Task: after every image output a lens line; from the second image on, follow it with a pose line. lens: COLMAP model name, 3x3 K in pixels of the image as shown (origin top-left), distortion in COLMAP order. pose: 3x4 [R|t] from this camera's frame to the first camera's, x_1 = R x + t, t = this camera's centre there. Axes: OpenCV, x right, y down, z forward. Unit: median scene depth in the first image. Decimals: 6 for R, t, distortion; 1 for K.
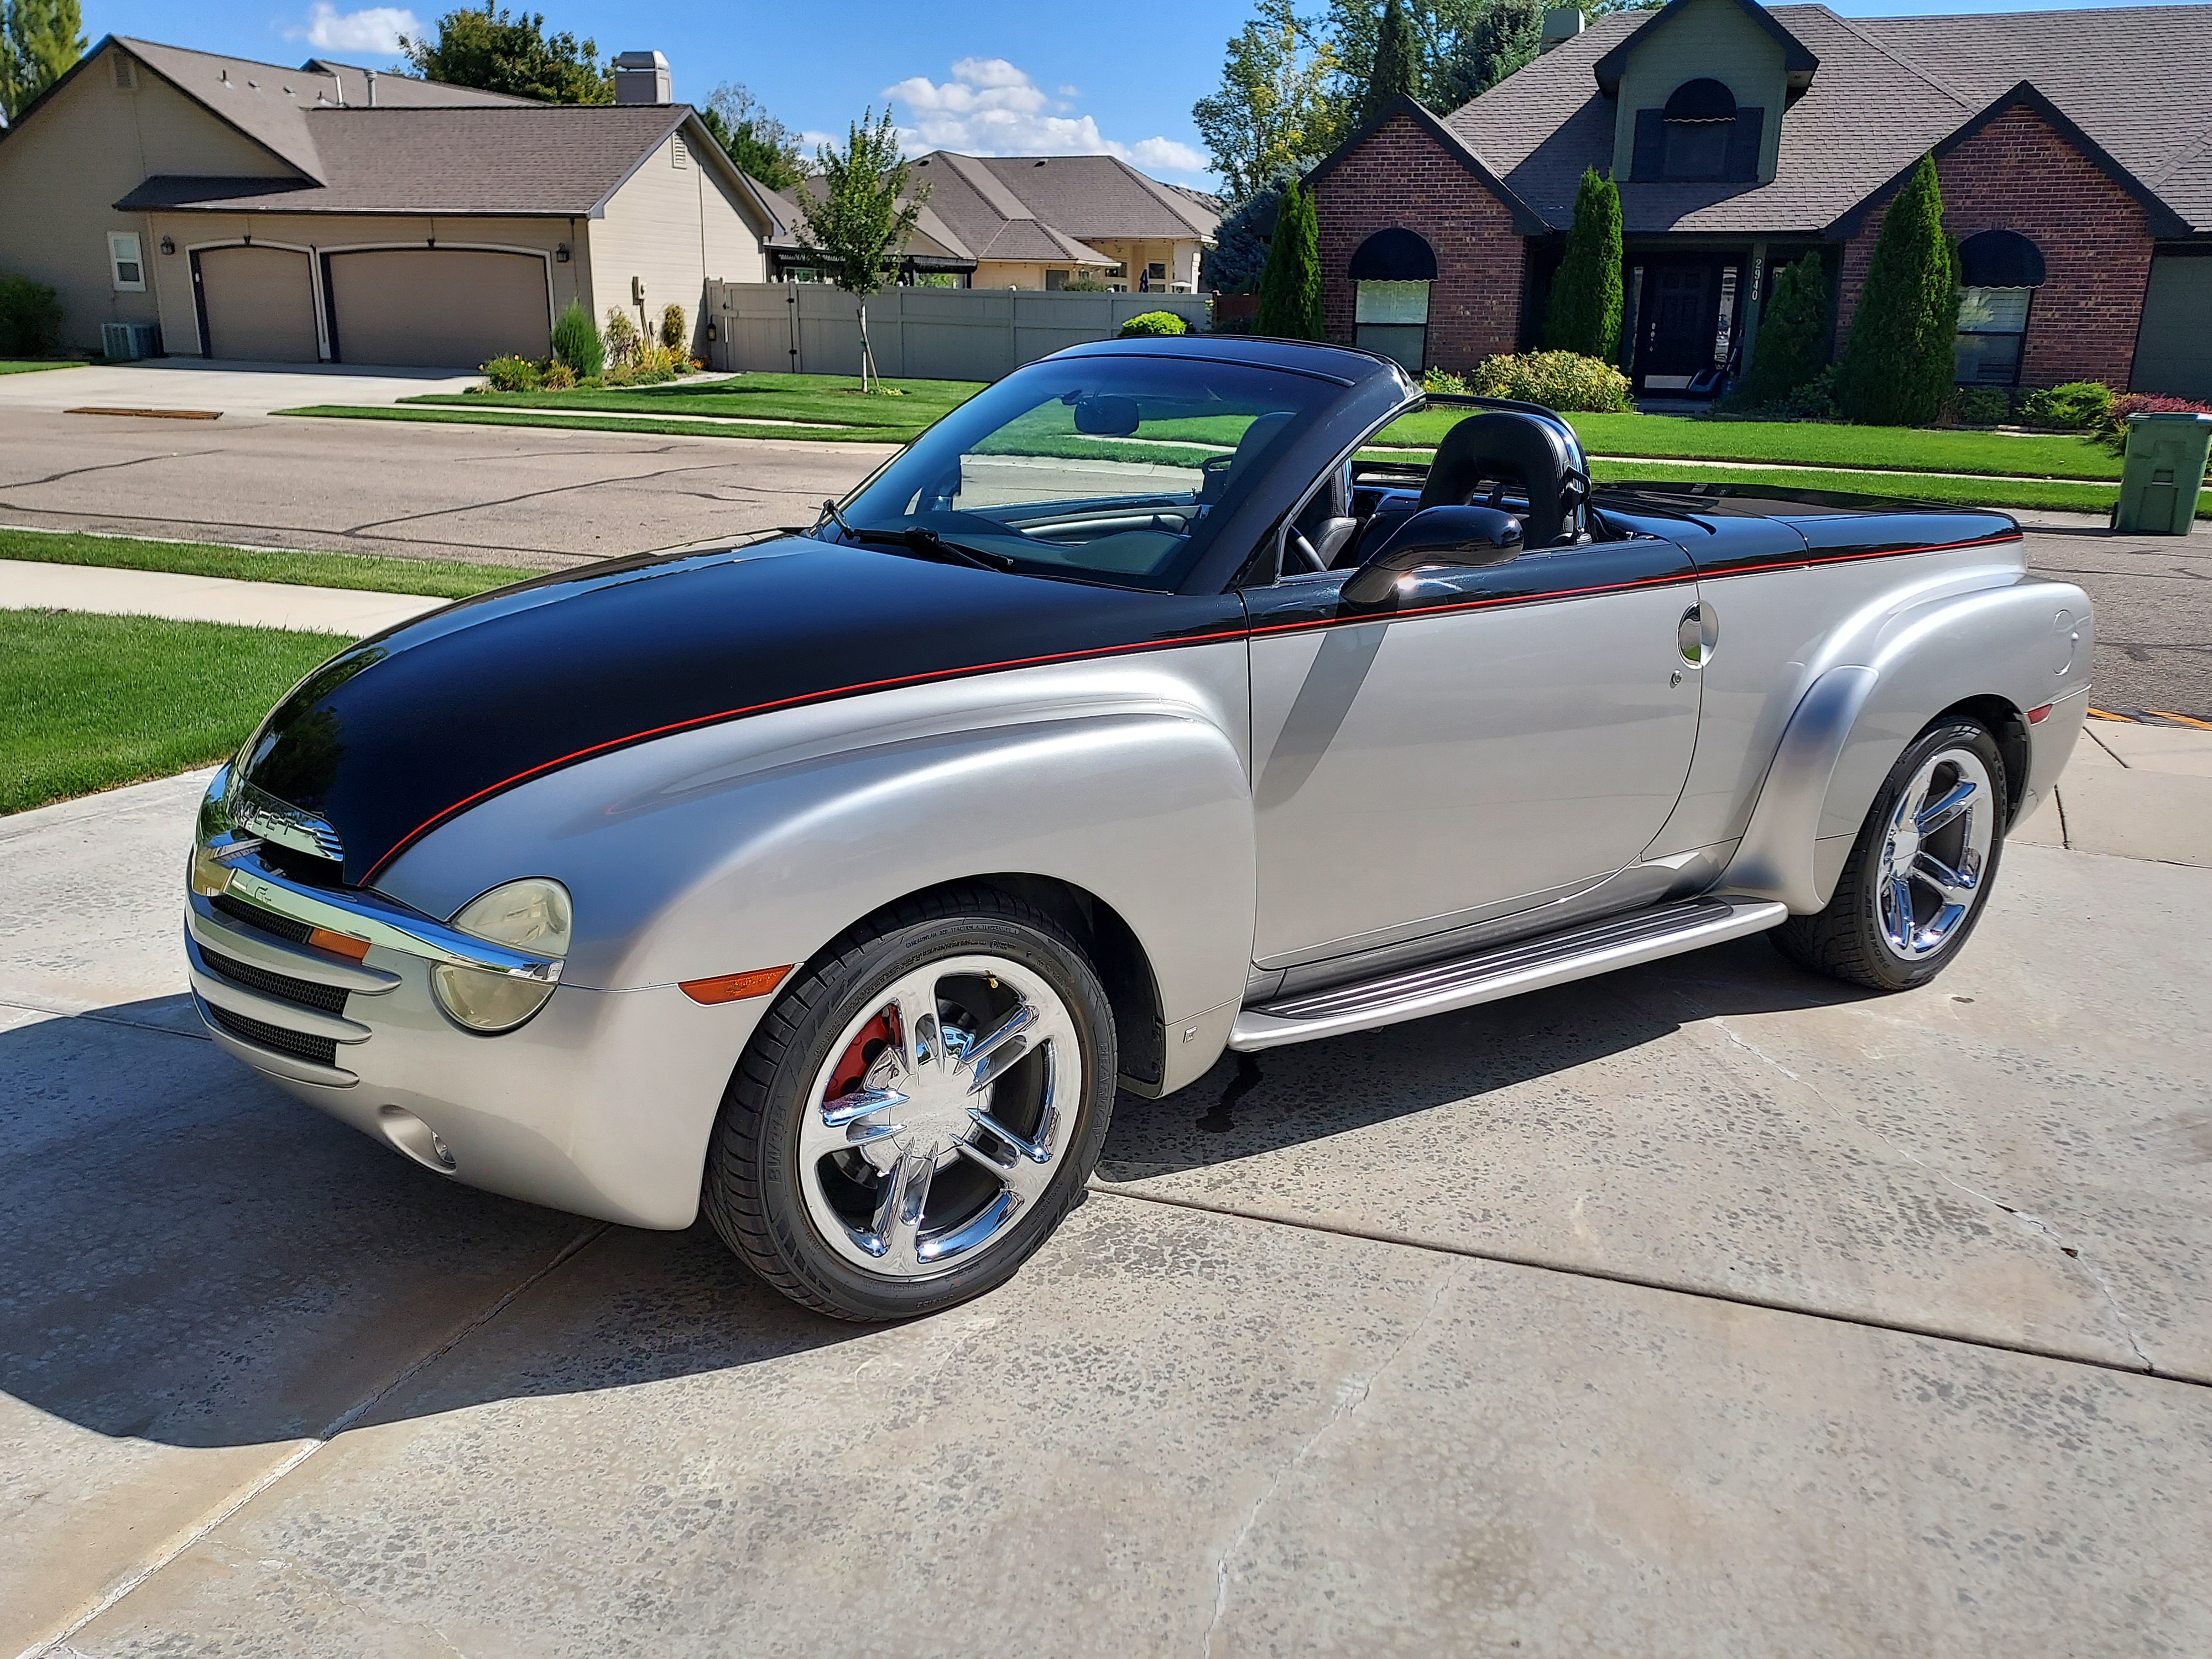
lens RADIAL K [[1831.3, 0, 1113.4], [0, 1831.3, 826.3], [0, 0, 1]] dist [0.019578, 0.013129]
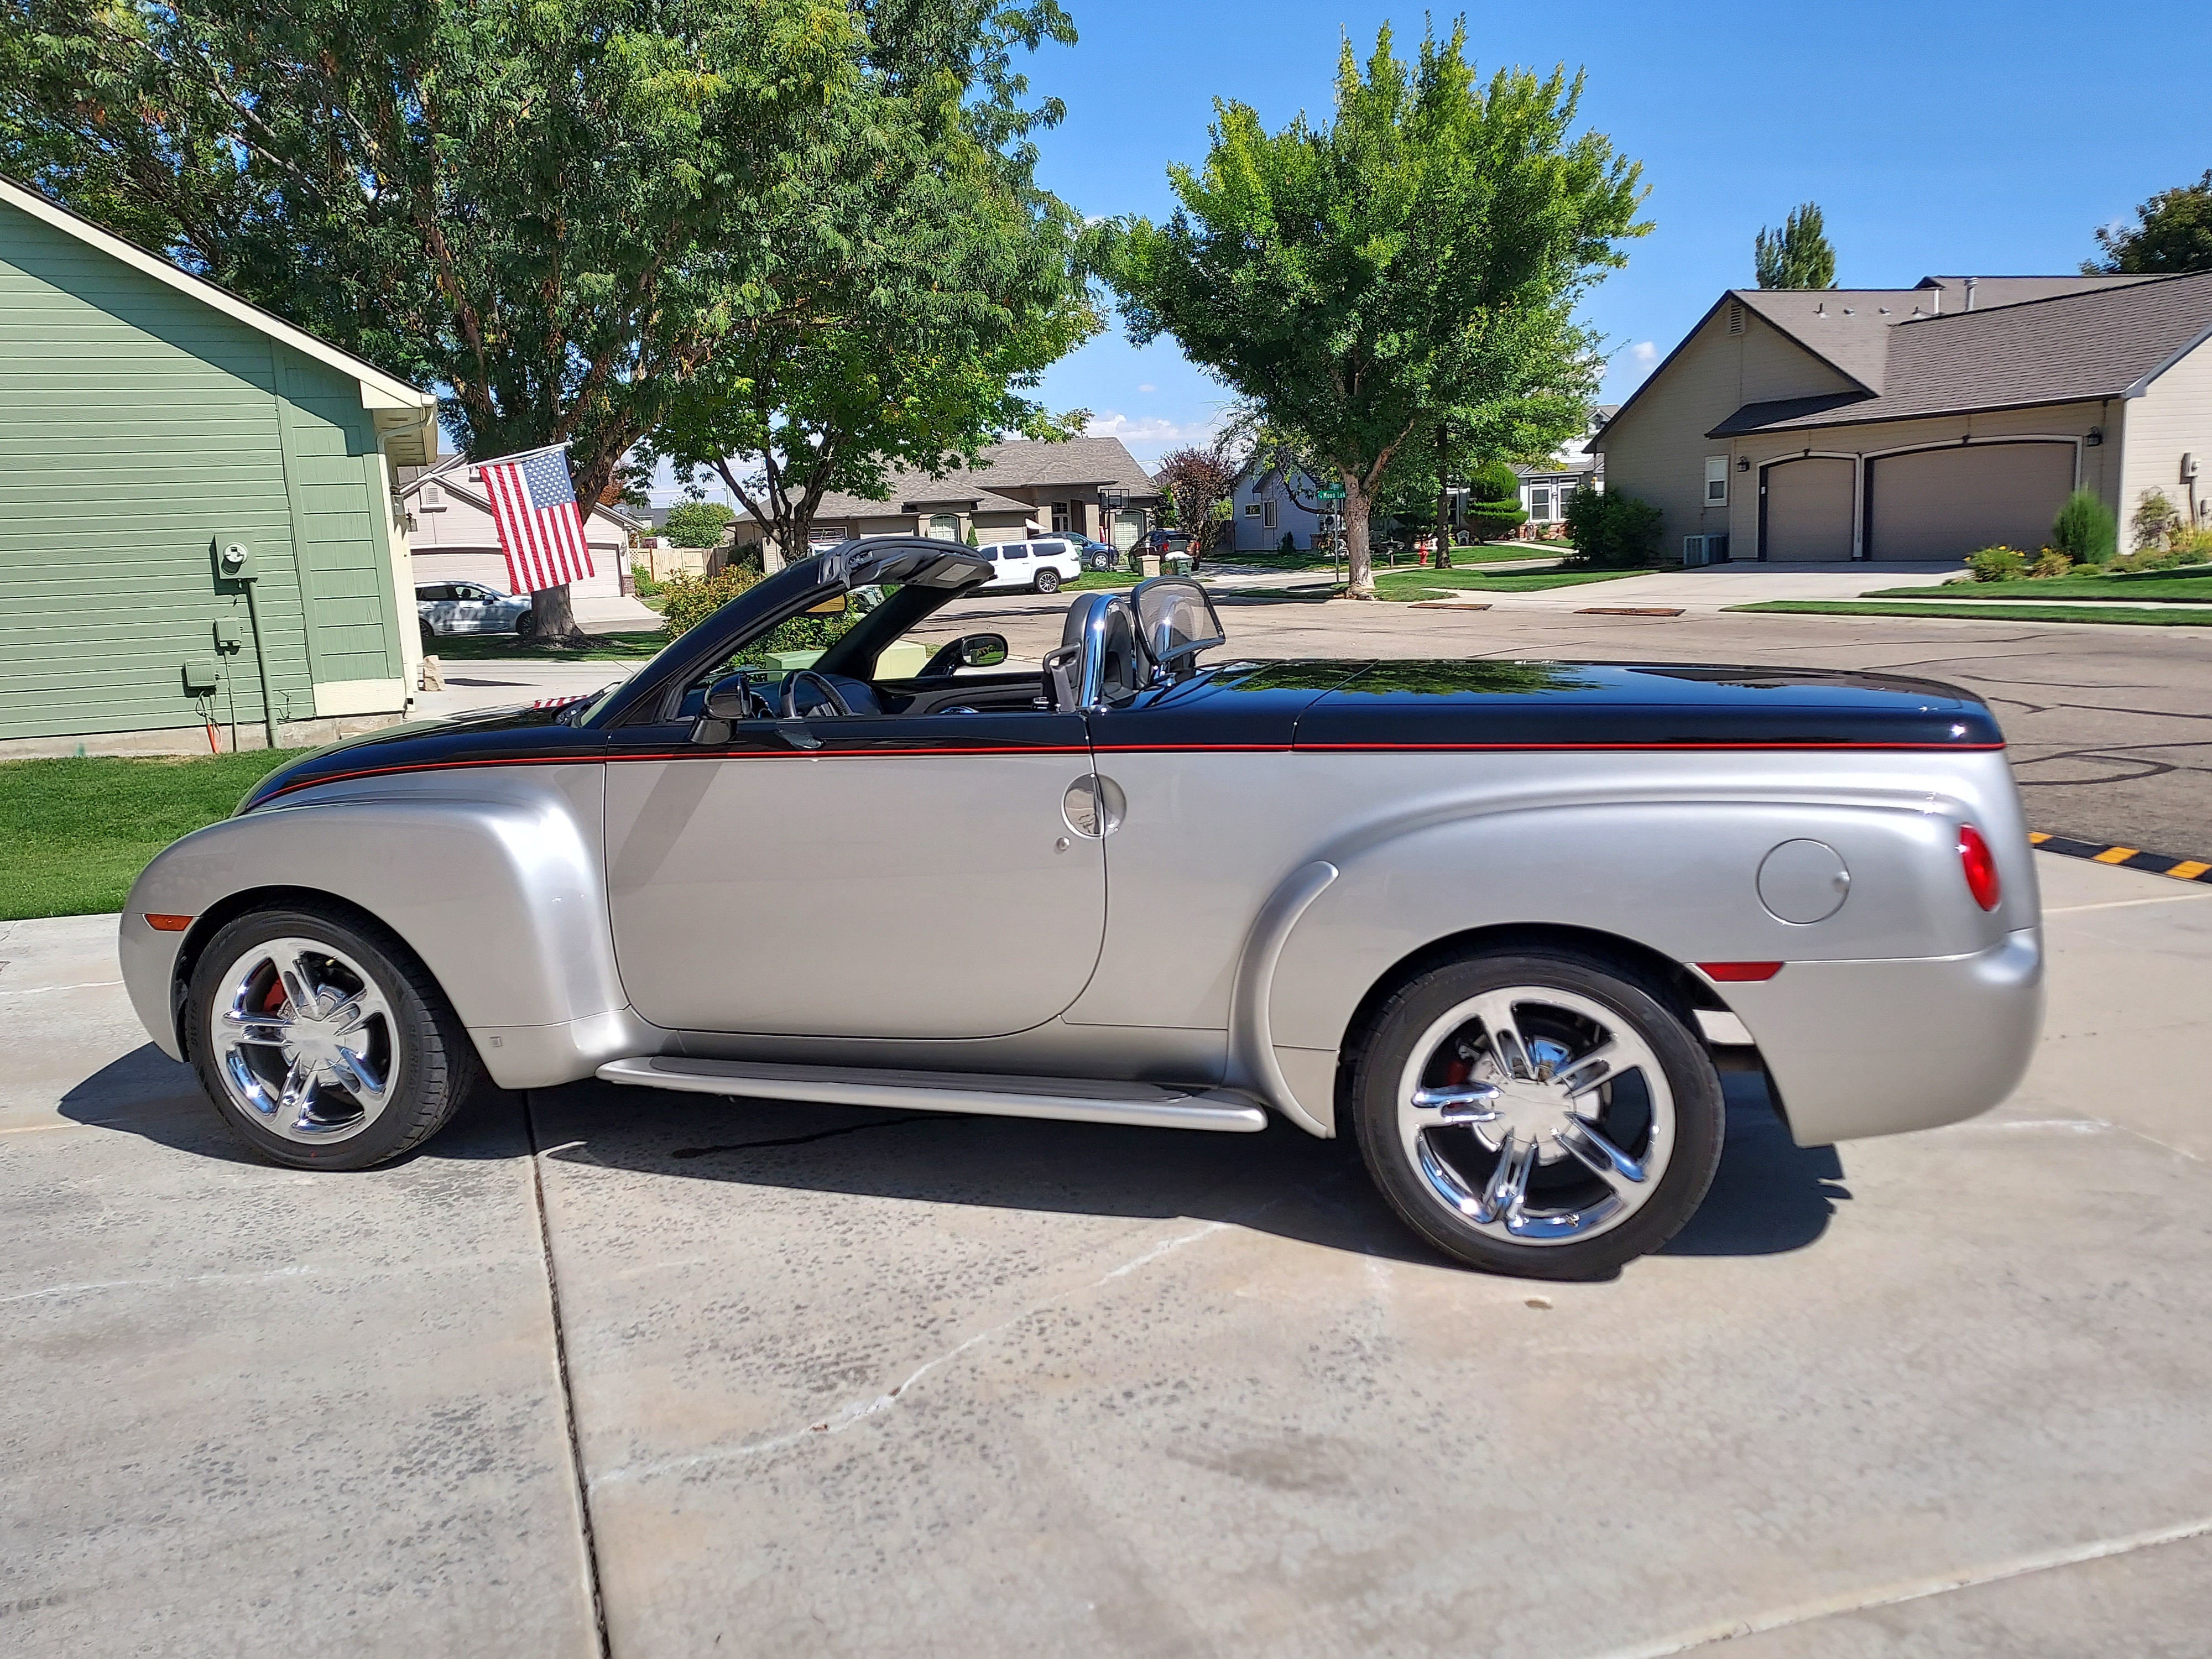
lens RADIAL K [[1831.3, 0, 1113.4], [0, 1831.3, 826.3], [0, 0, 1]] dist [0.019578, 0.013129]
pose [[0.602081, 0.080202, -0.794397, 1.026905], [-0.162172, 0.986487, -0.023317, -0.065157], [0.781792, 0.142867, 0.606952, 0.365330]]
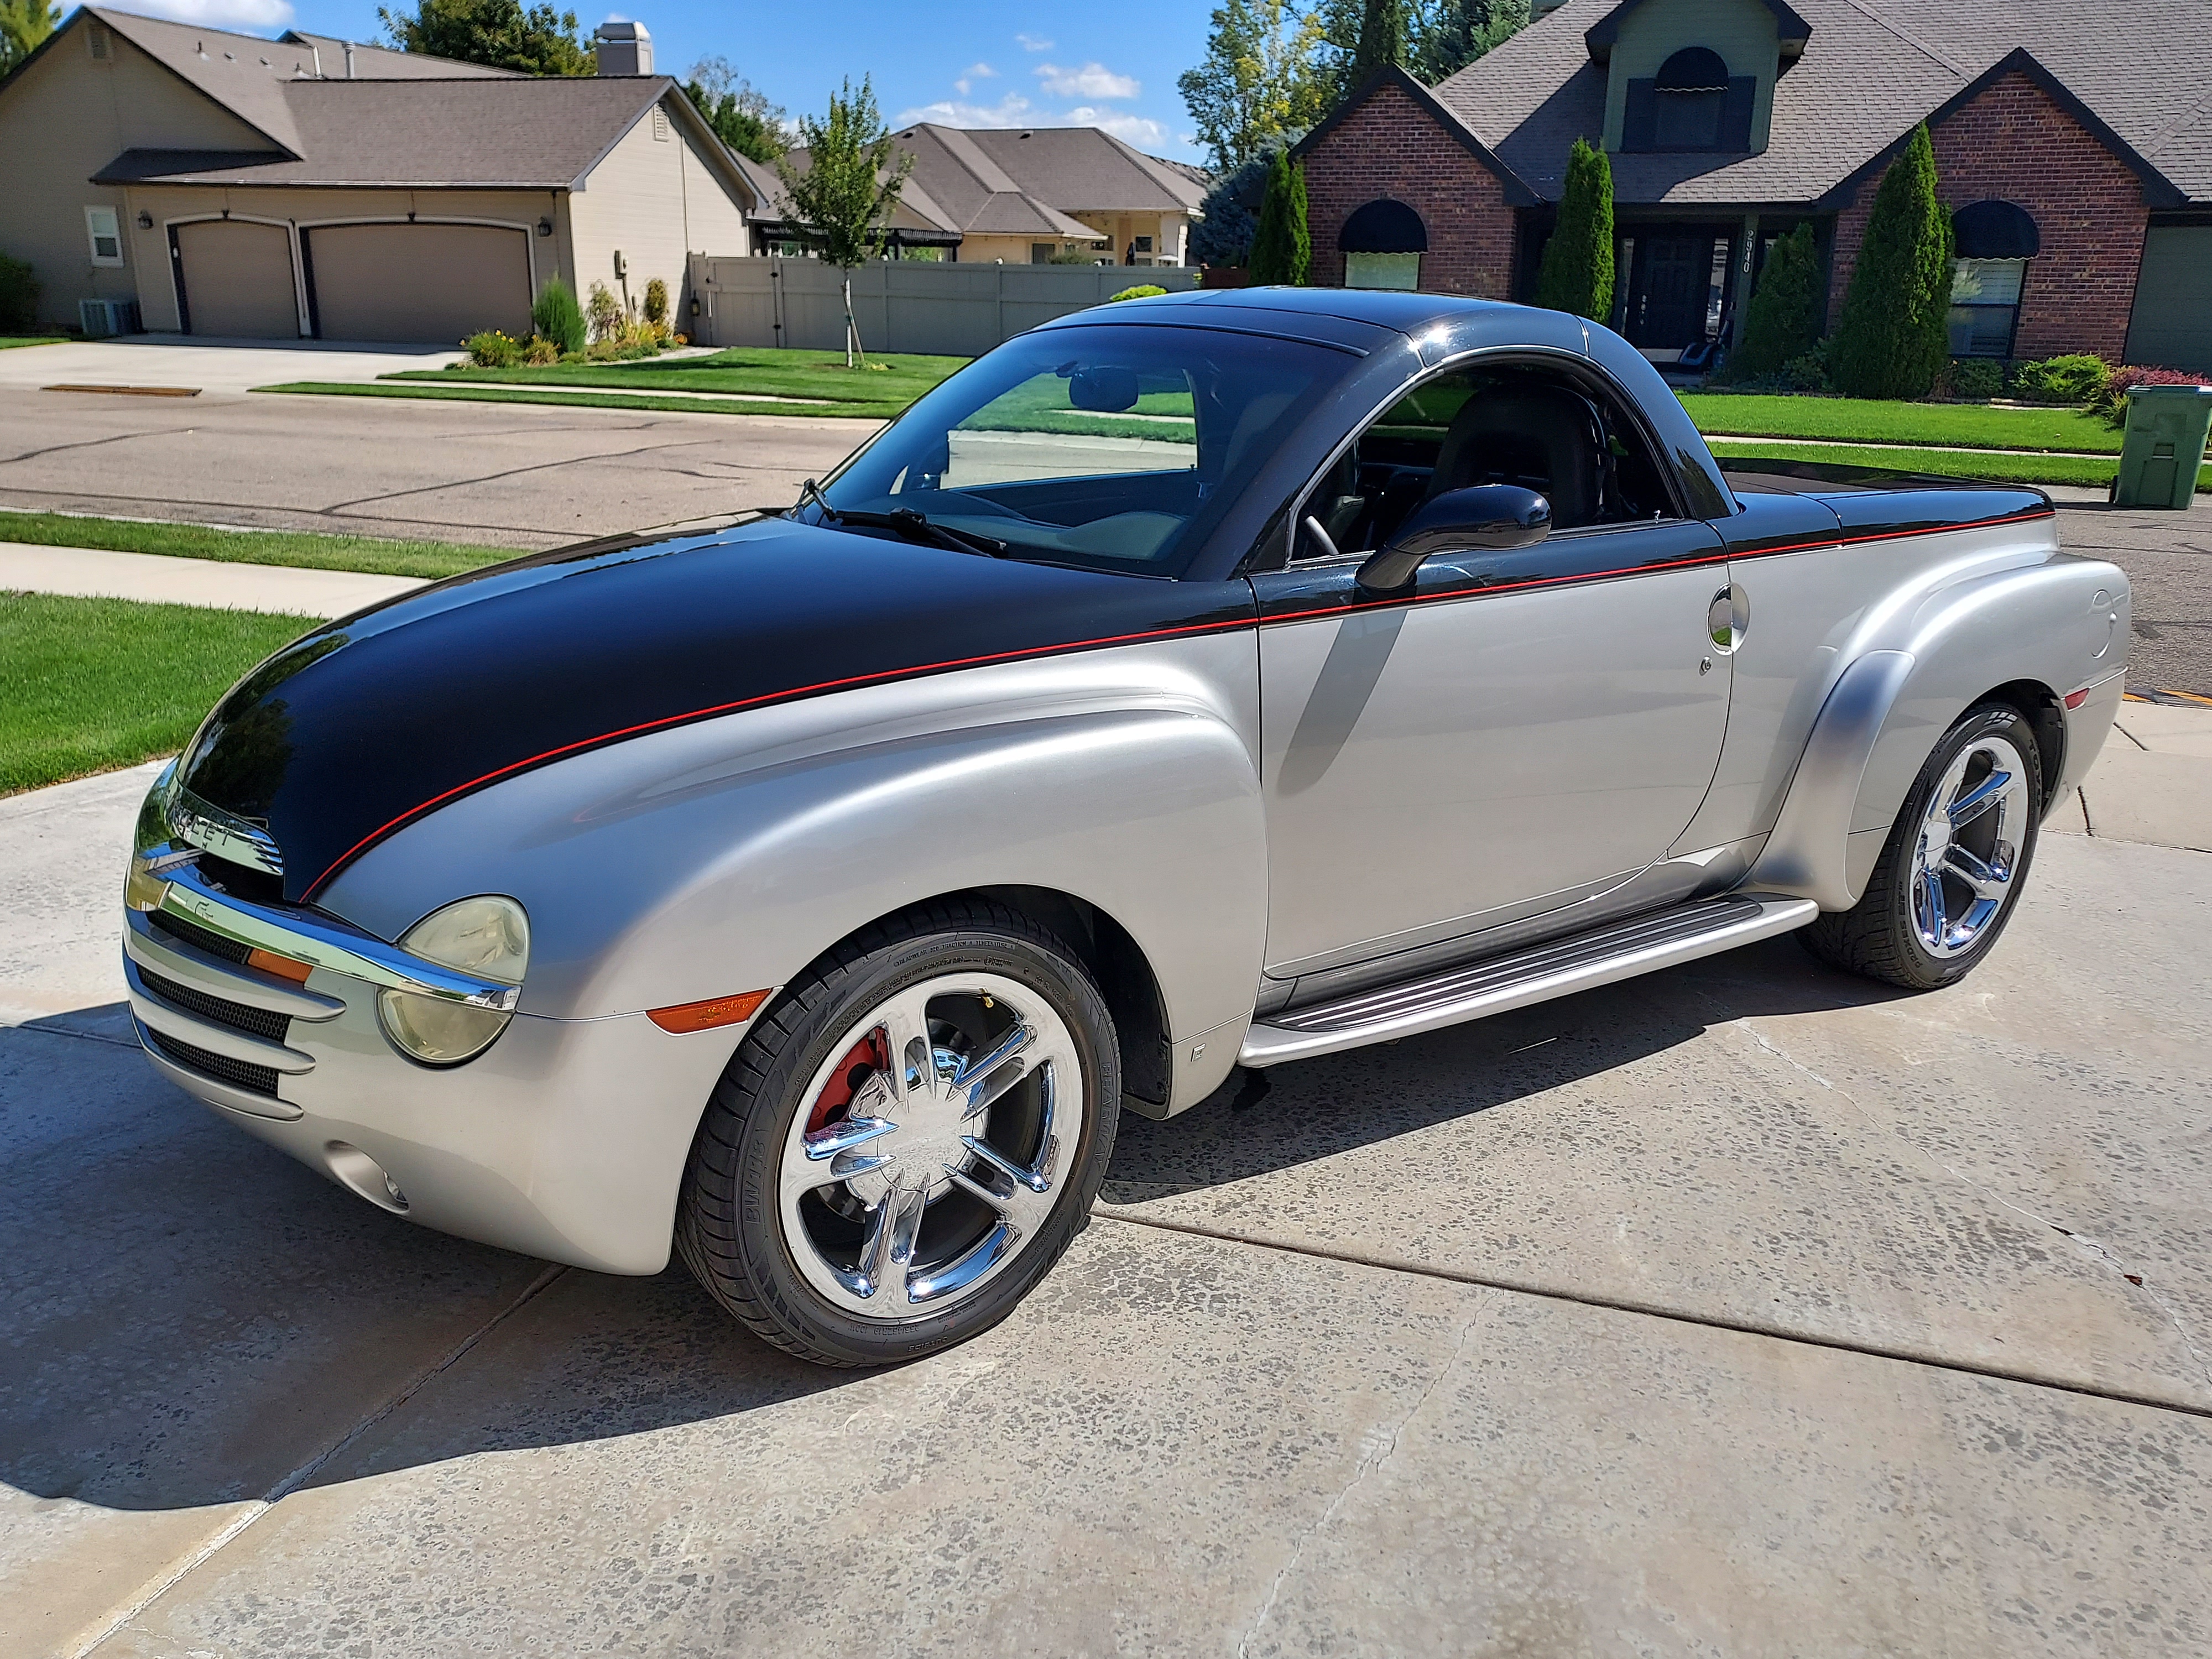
lens RADIAL K [[1820.4, 0, 1104.0], [0, 1820.4, 839.4], [0, 0, 1]] dist [0.016286, 0.012472]
pose [[0.999994, -0.002890, 0.002097, -0.005789], [0.002845, 0.999774, 0.021075, -0.010923], [-0.002157, -0.021069, 0.999776, 0.052897]]
